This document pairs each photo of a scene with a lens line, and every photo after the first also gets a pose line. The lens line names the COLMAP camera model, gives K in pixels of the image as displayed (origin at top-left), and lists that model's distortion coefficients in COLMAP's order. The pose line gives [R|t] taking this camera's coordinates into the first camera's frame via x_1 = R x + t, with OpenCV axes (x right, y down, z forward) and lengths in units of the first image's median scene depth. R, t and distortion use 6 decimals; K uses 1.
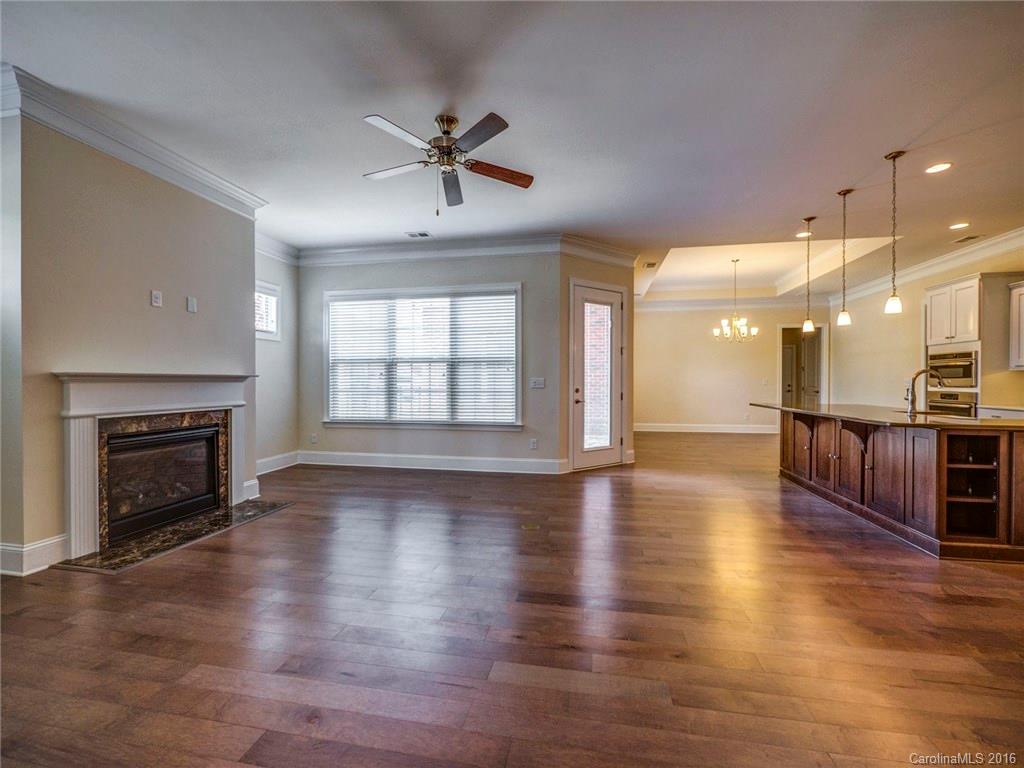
lens RADIAL K [[441.2, 0, 514.2], [0, 441.2, 383.5], [0, 0, 1]] dist [-0.000046, 0.000604]
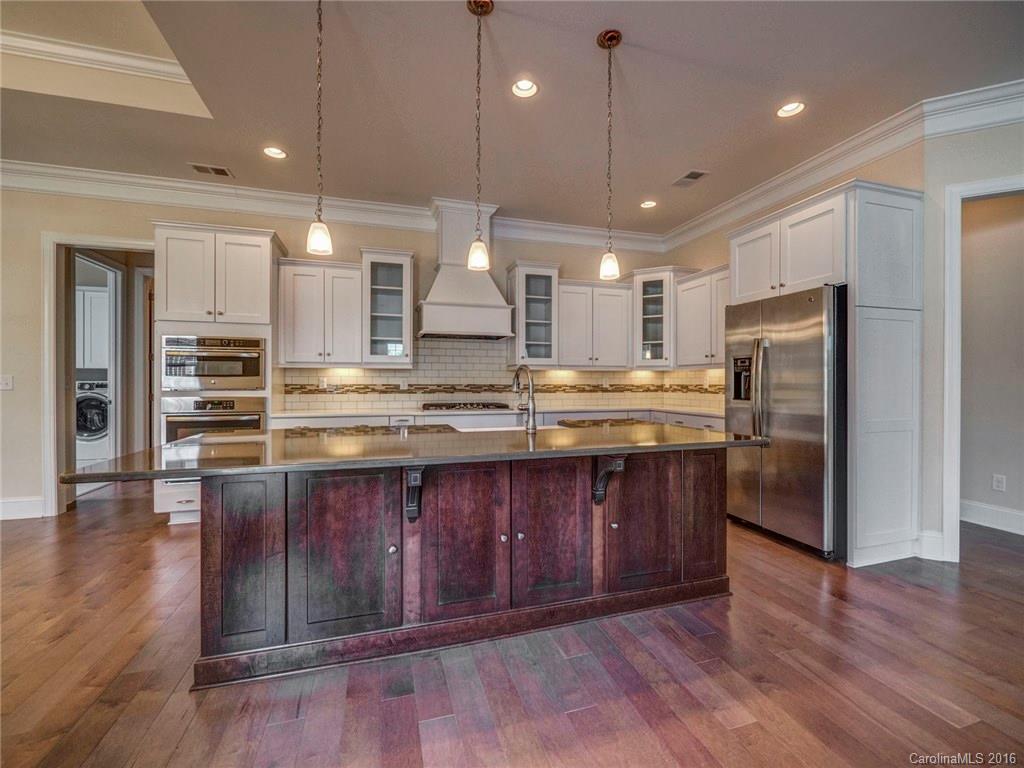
lens RADIAL K [[435.9, 0, 509.6], [0, 435.9, 385.0], [0, 0, 1]] dist [-0.009606, -0.000132]
pose [[-0.461729, -0.006522, 0.886997, 0.303347], [0.004654, 0.999941, 0.009775, -0.005223], [-0.887009, 0.008642, -0.461671, 1.205686]]
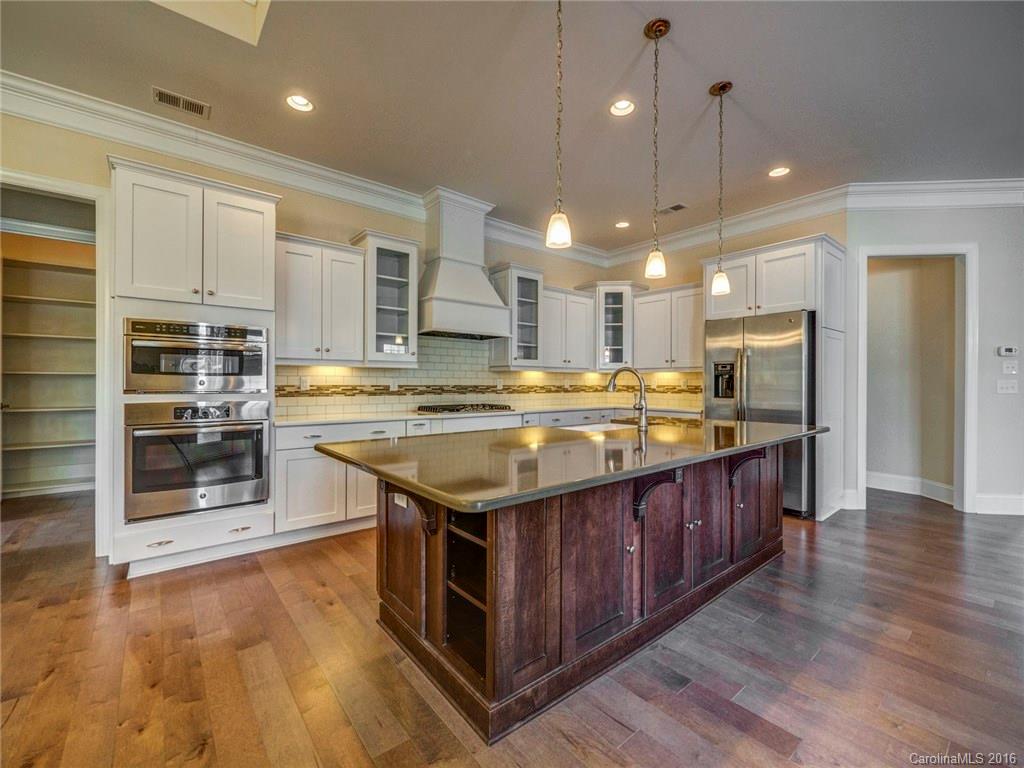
lens RADIAL K [[435.9, 0, 509.6], [0, 435.9, 385.0], [0, 0, 1]] dist [-0.009606, -0.000132]
pose [[-0.762670, -0.005613, 0.646763, 0.548848], [0.001018, 0.999951, 0.009879, -0.007435], [-0.646787, 0.008193, -0.762627, 1.518043]]
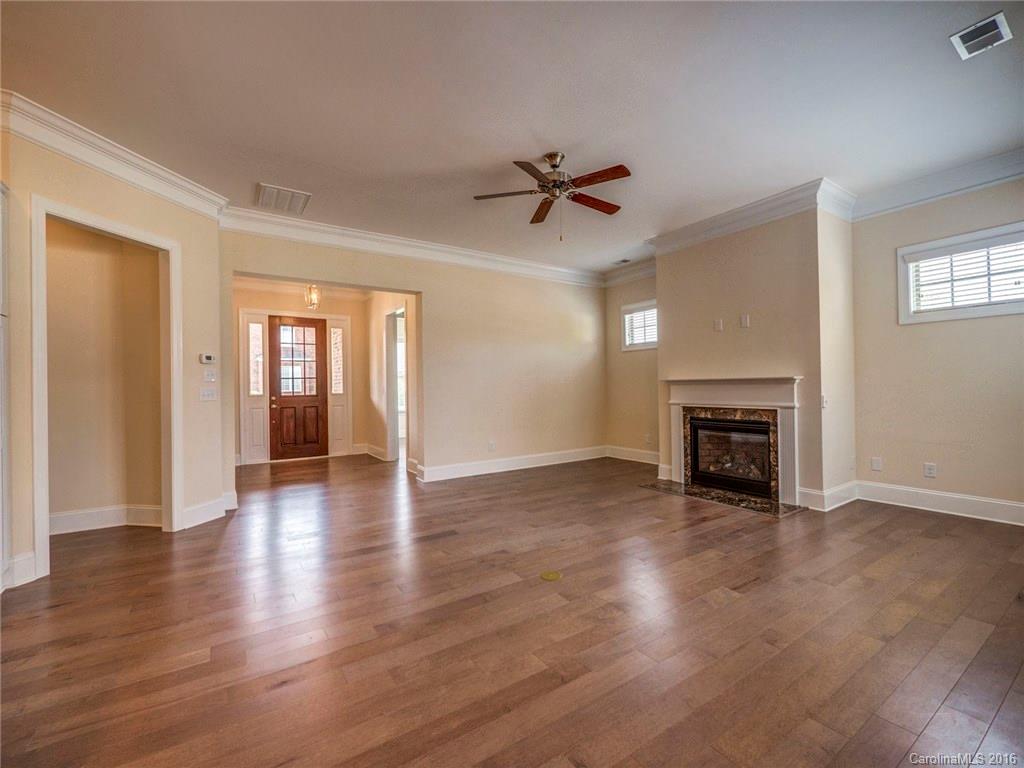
lens RADIAL K [[441.2, 0, 514.2], [0, 441.2, 383.5], [0, 0, 1]] dist [-0.000046, 0.000604]
pose [[-0.715793, 0.005772, -0.698289, 0.524799], [0.008896, 0.999960, -0.000853, -0.009467], [0.698256, -0.006823, -0.715815, 1.278673]]
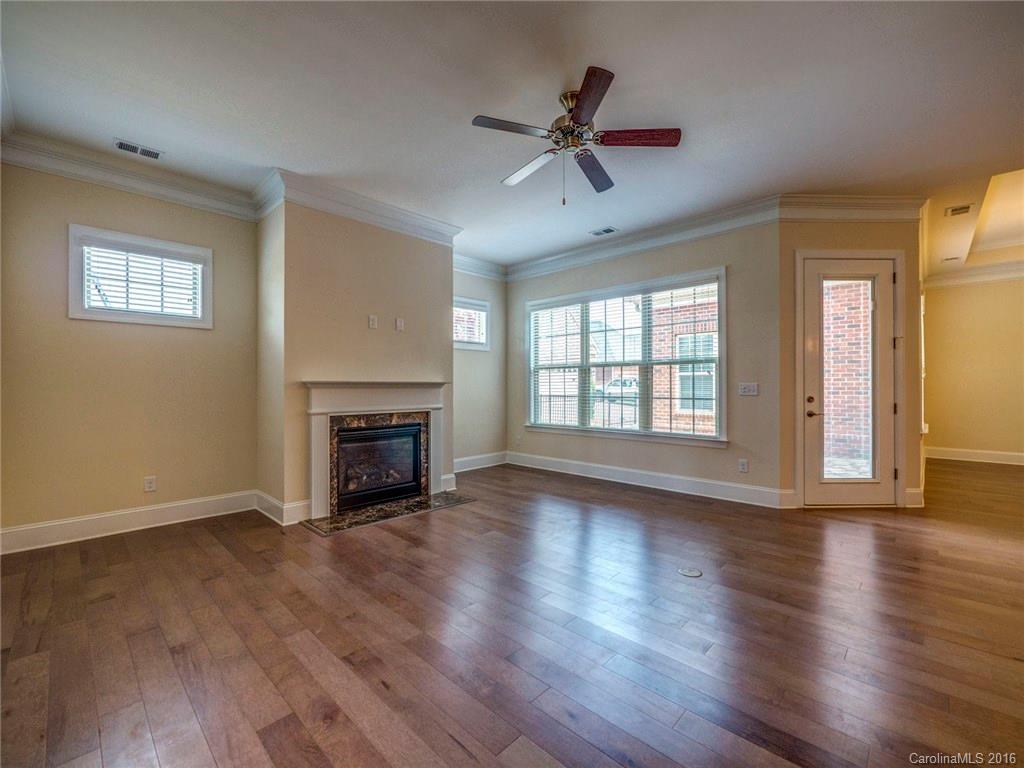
lens RADIAL K [[440.7, 0, 510.2], [0, 440.7, 384.2], [0, 0, 1]] dist [0.000596, -0.000892]
pose [[0.836935, -0.004469, -0.547284, 0.168766], [-0.001306, 0.999948, -0.010162, -0.002086], [0.547300, 0.009220, 0.836885, 0.135704]]
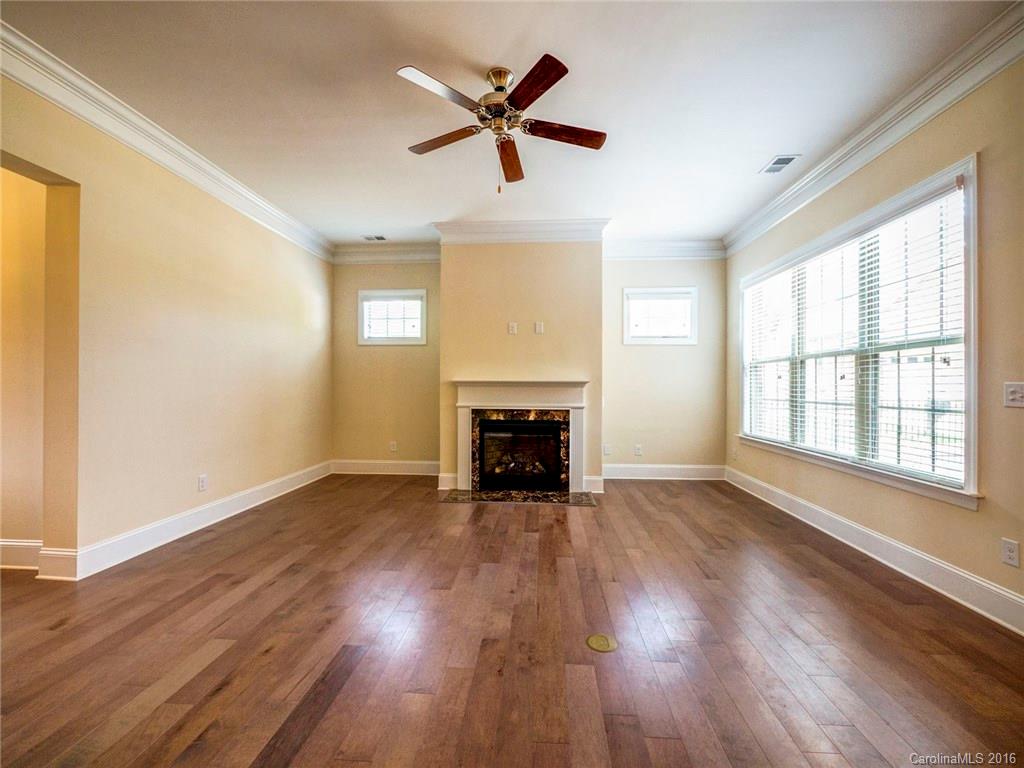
lens RADIAL K [[440.7, 0, 510.2], [0, 440.7, 384.2], [0, 0, 1]] dist [0.000596, -0.000892]
pose [[0.115123, -0.002598, -0.993348, 0.500178], [-0.011598, 0.999925, -0.003960, -0.004870], [0.993284, 0.011976, 0.115084, 0.685410]]
